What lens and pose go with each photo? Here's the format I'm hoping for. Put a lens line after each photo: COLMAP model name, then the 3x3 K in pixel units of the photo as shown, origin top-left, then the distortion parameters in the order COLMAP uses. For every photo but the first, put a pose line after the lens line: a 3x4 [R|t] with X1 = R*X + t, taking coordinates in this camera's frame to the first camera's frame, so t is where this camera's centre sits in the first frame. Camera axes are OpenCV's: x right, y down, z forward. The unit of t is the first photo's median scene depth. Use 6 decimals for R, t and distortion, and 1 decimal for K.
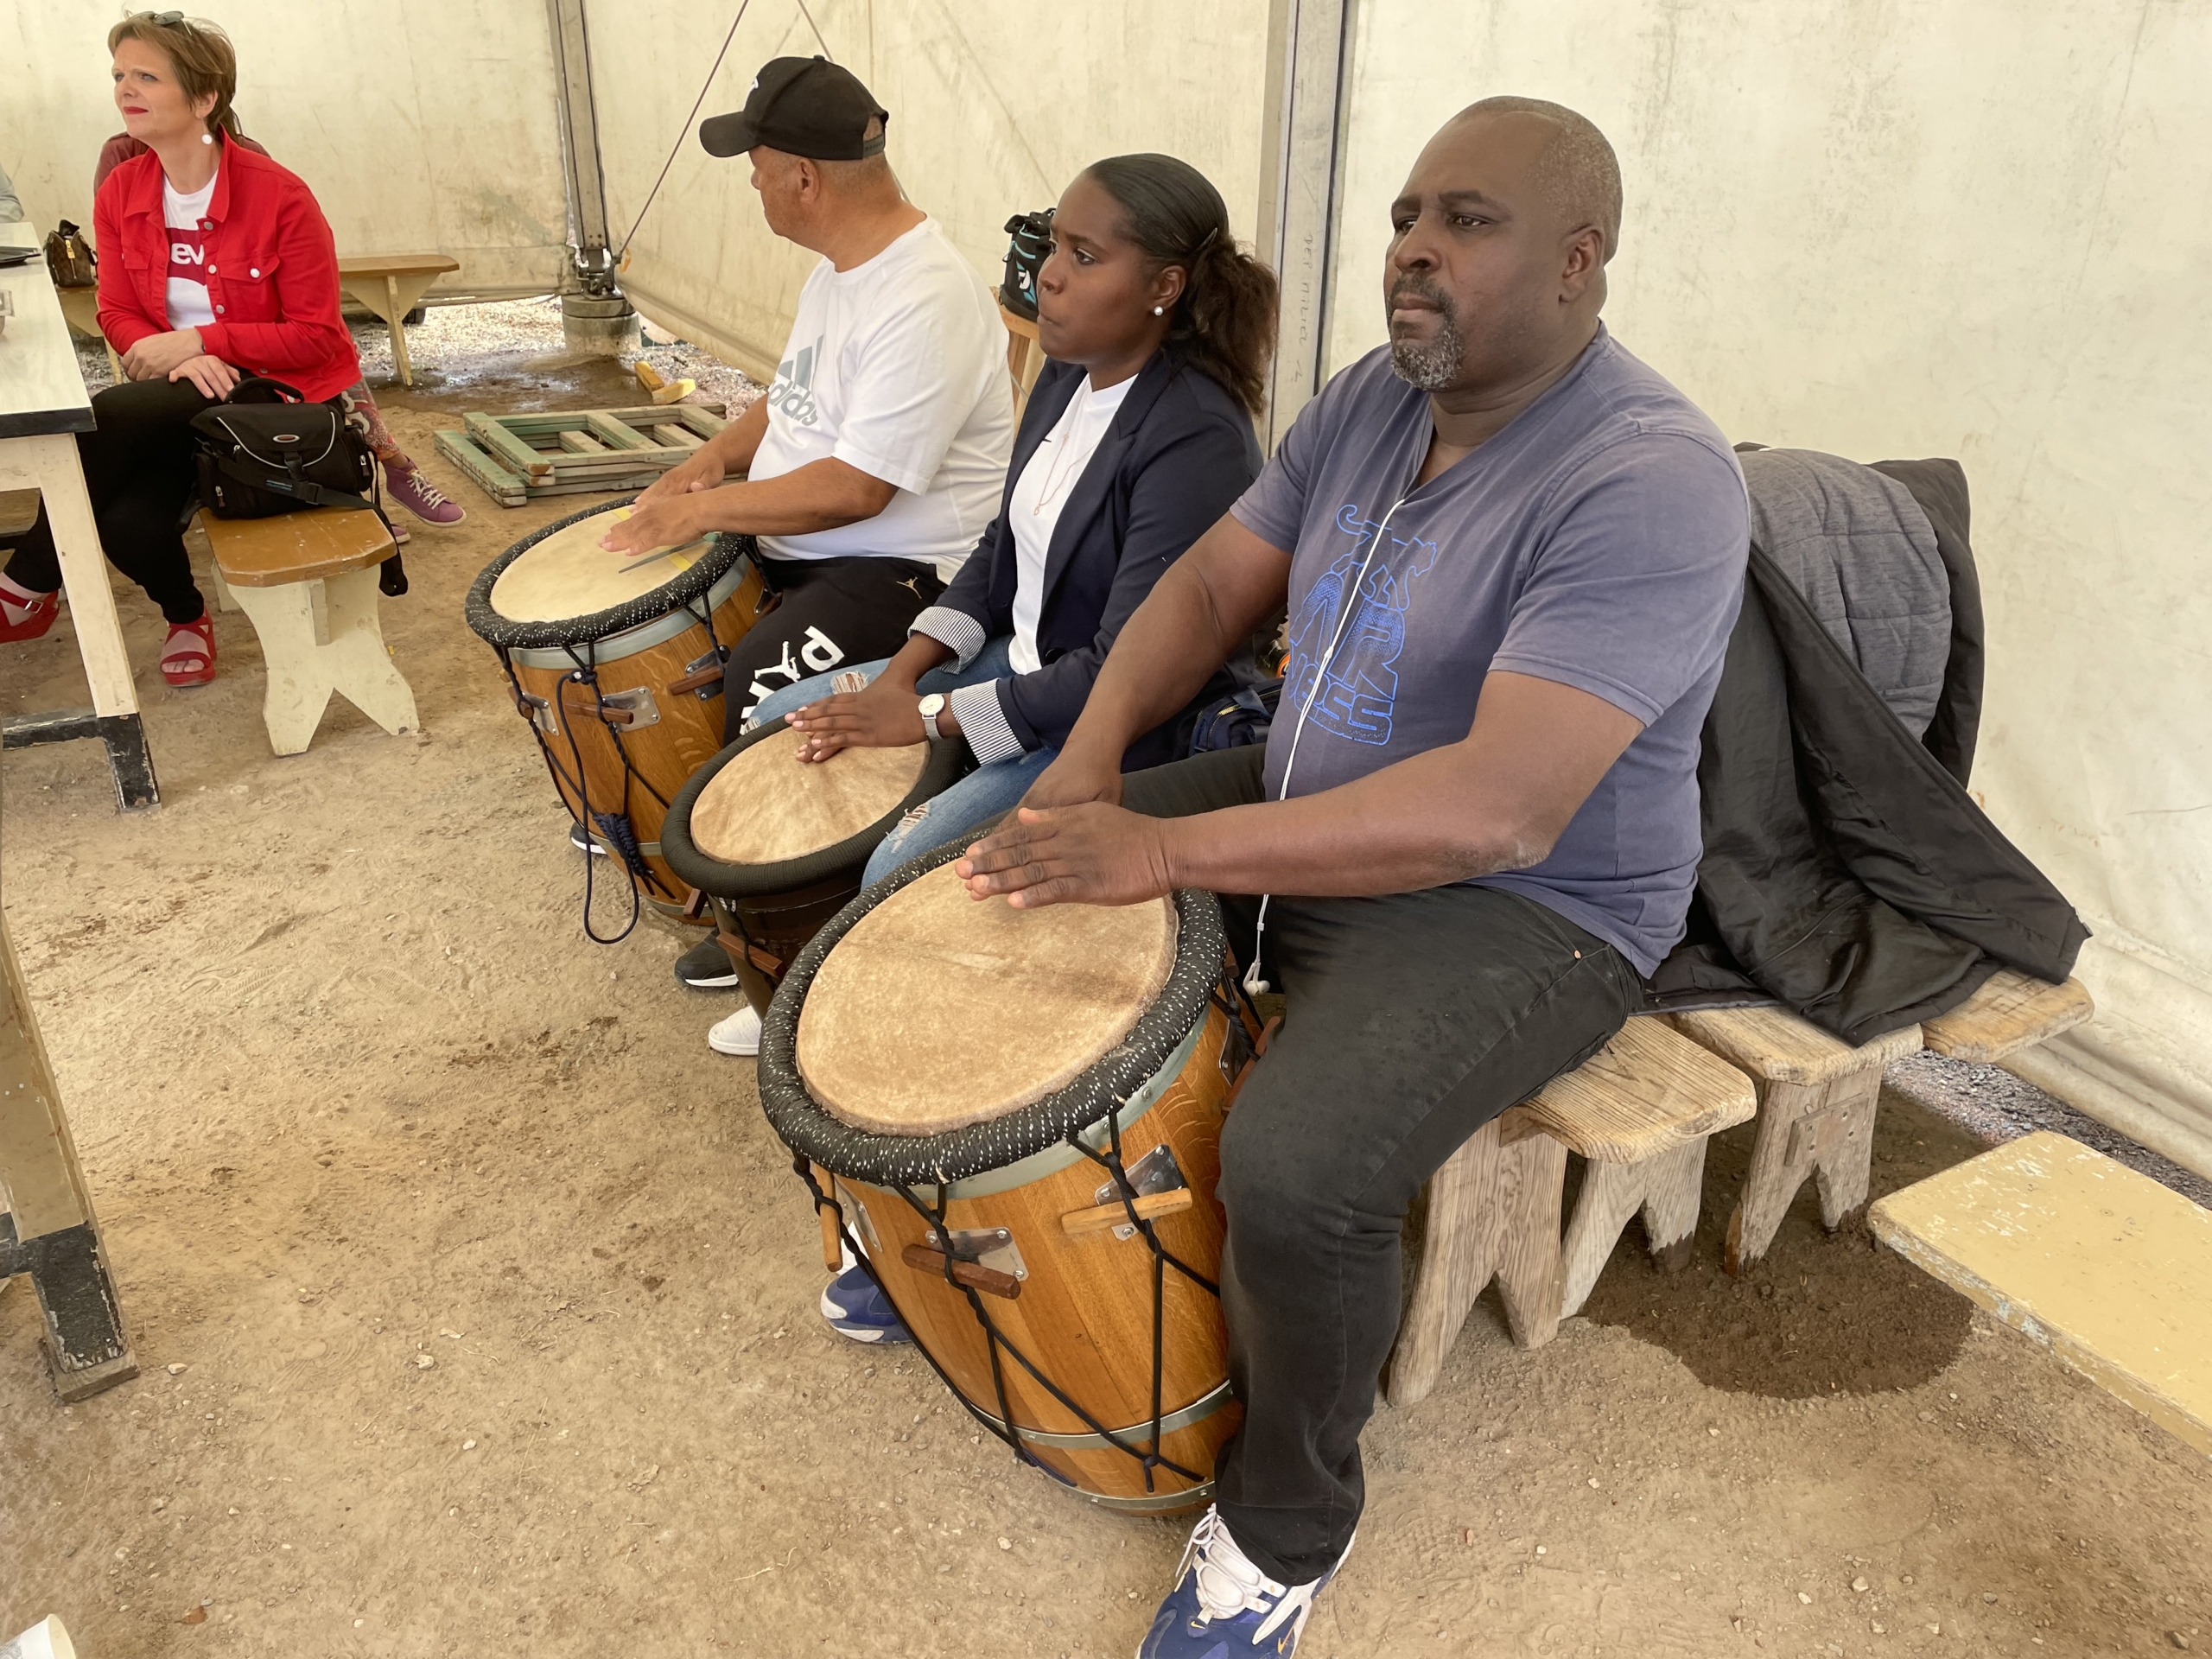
lens RADIAL K [[1692.5, 0, 1103.5], [0, 1692.5, 829.4], [0, 0, 1]] dist [0.089741, -0.111790]
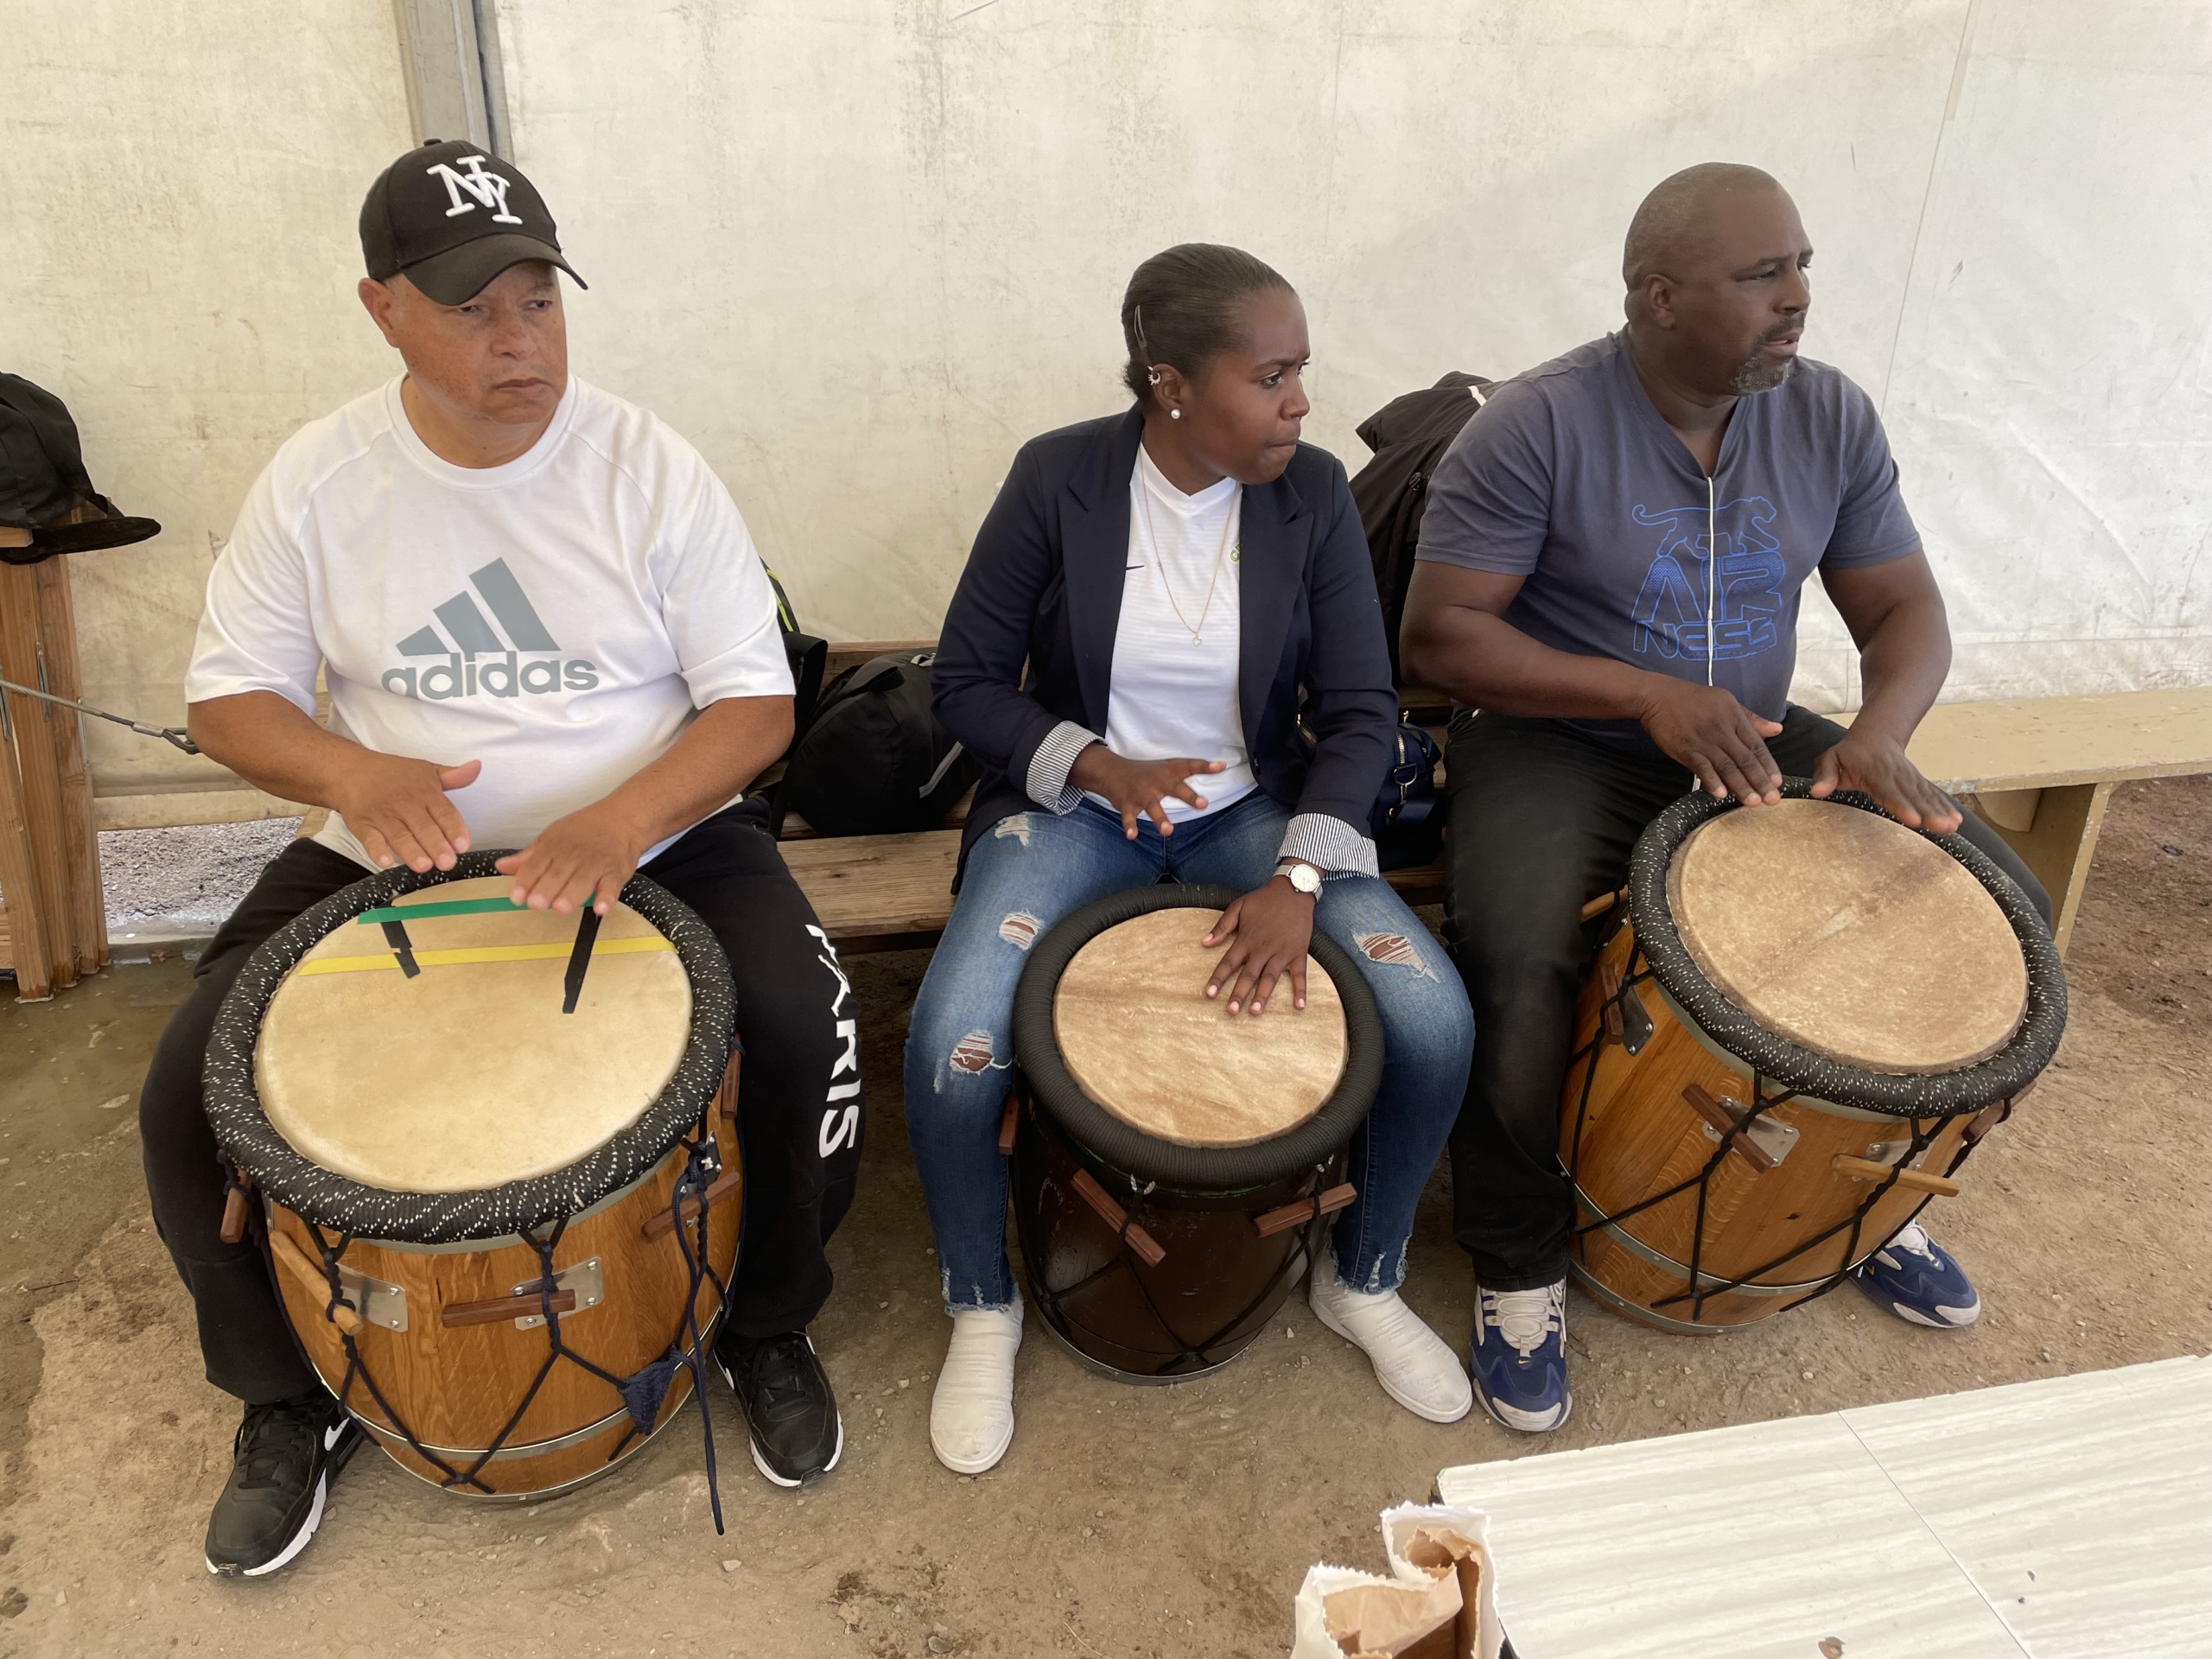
lens RADIAL K [[1692.5, 0, 1106.7], [0, 1692.5, 828.8], [0, 0, 1]] dist [0.089741, -0.111790]
pose [[0.295021, -0.428343, 0.854099, -0.752198], [0.389144, 0.870256, 0.302029, -0.330942], [-0.872657, 0.243262, 0.423431, 0.579104]]
